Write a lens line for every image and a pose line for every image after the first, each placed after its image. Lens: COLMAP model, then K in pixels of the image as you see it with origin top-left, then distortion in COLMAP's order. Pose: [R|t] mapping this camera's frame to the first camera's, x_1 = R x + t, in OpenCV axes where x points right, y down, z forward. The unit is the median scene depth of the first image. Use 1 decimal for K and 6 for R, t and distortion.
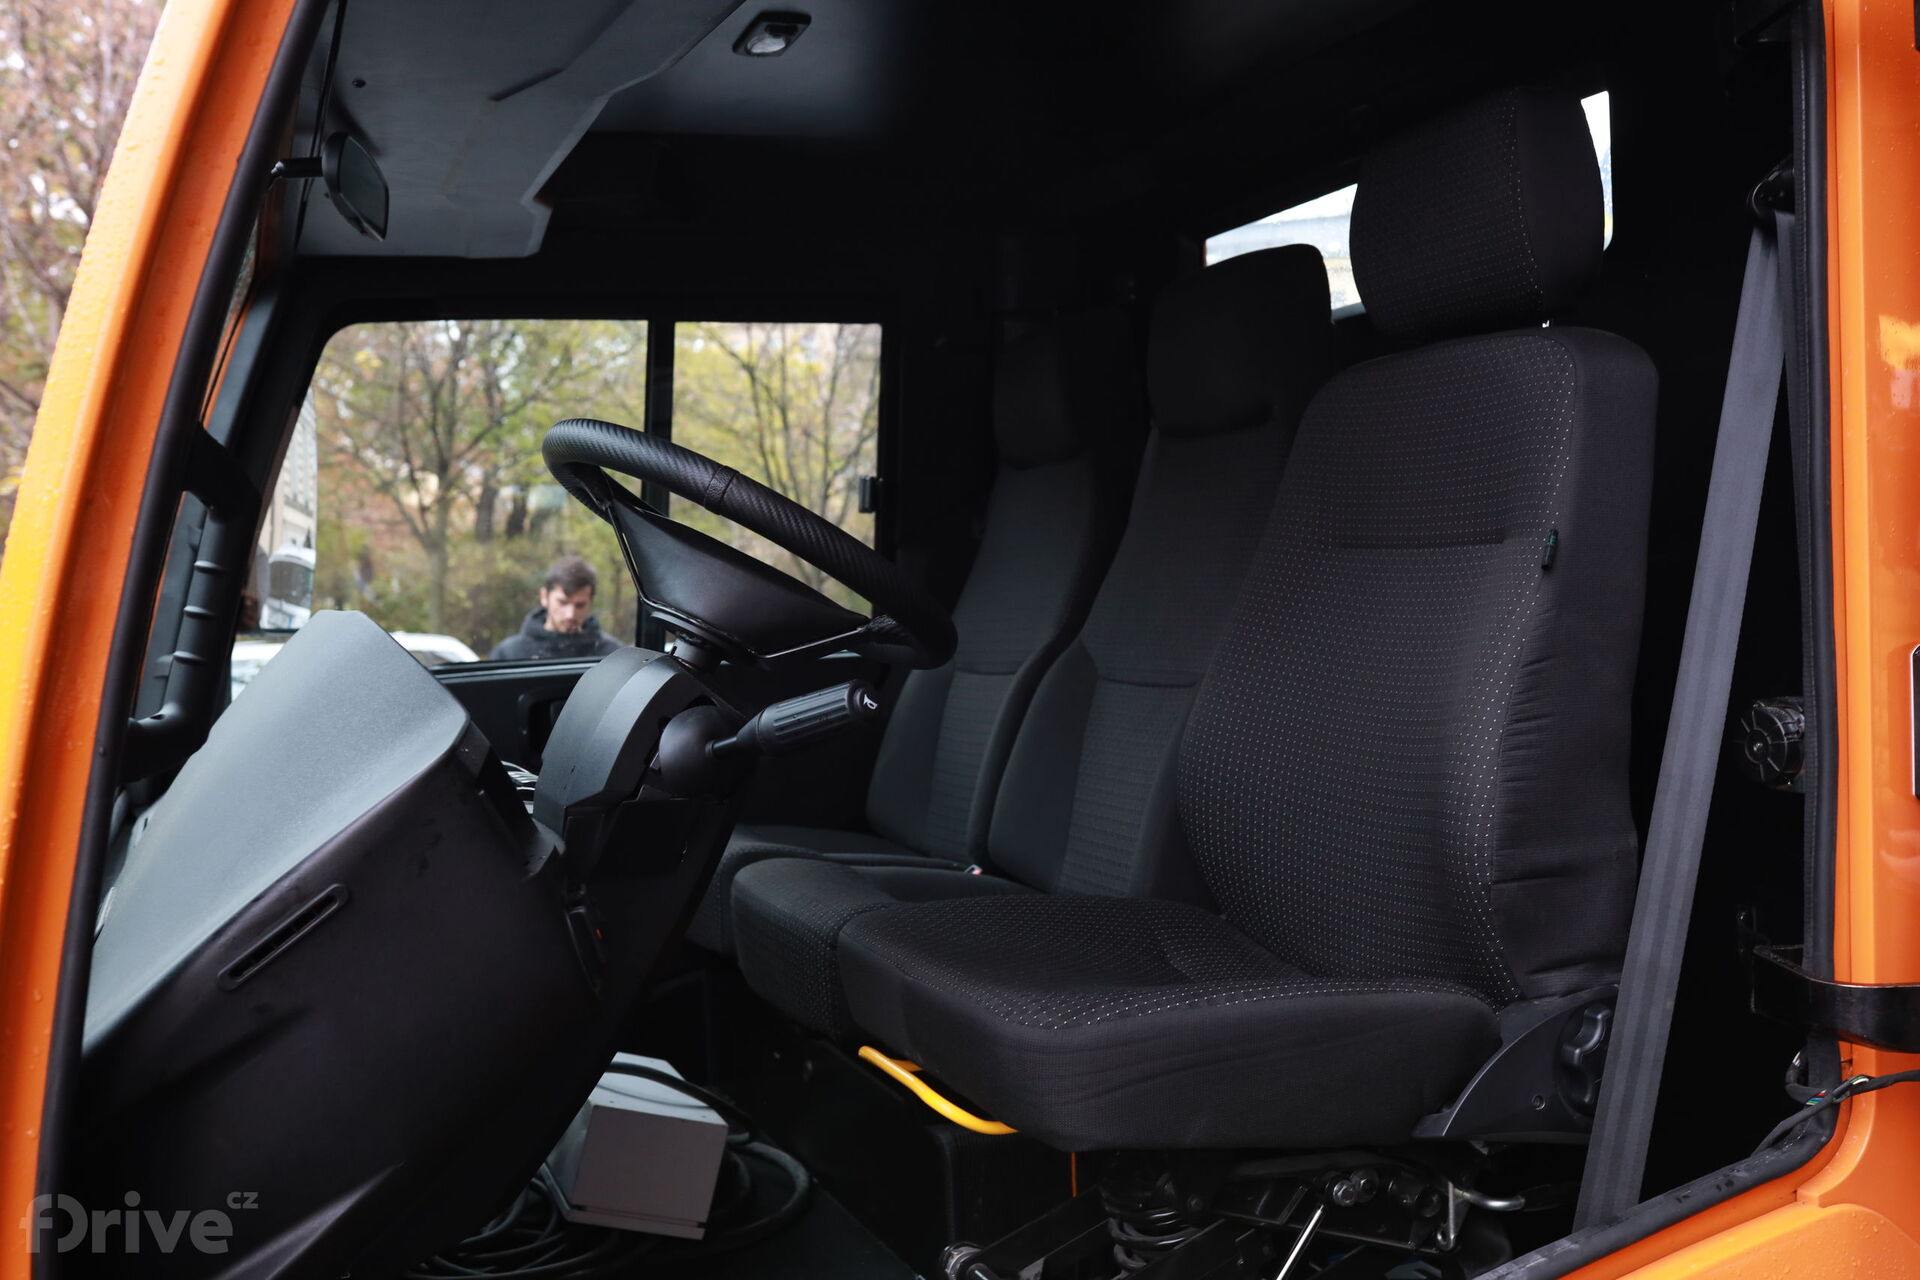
lens RADIAL K [[1814.5, 0, 963.7], [0, 1814.5, 693.4], [0, 0, 1]] dist [-0.067100, 0.068930]
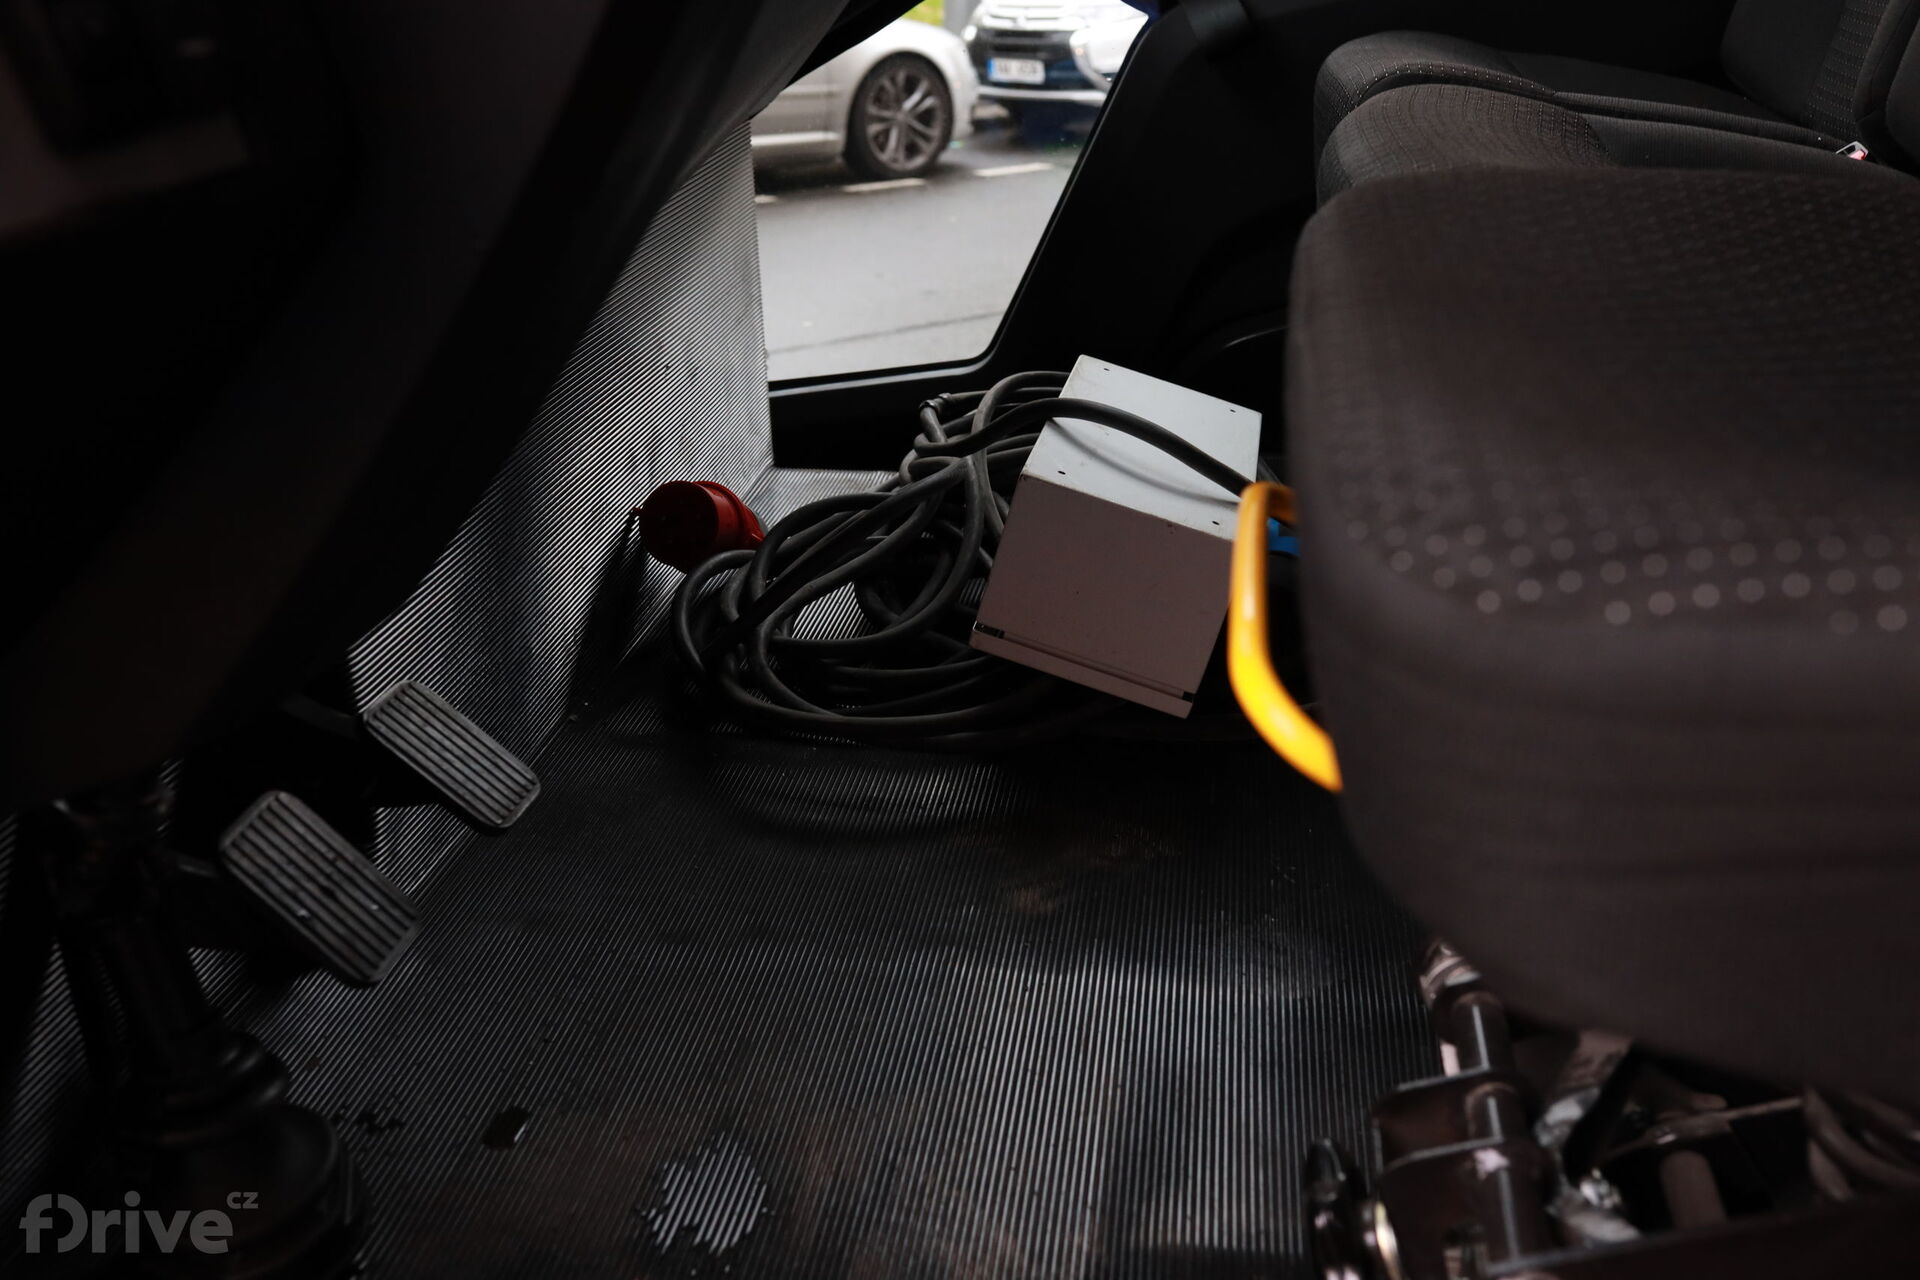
lens RADIAL K [[1814.5, 0, 963.7], [0, 1814.5, 693.4], [0, 0, 1]] dist [-0.067100, 0.068930]
pose [[0.862881, 0.221422, -0.454323, 0.058259], [-0.035717, 0.923391, 0.382195, 0.056457], [0.504144, -0.313562, 0.804685, 0.417390]]
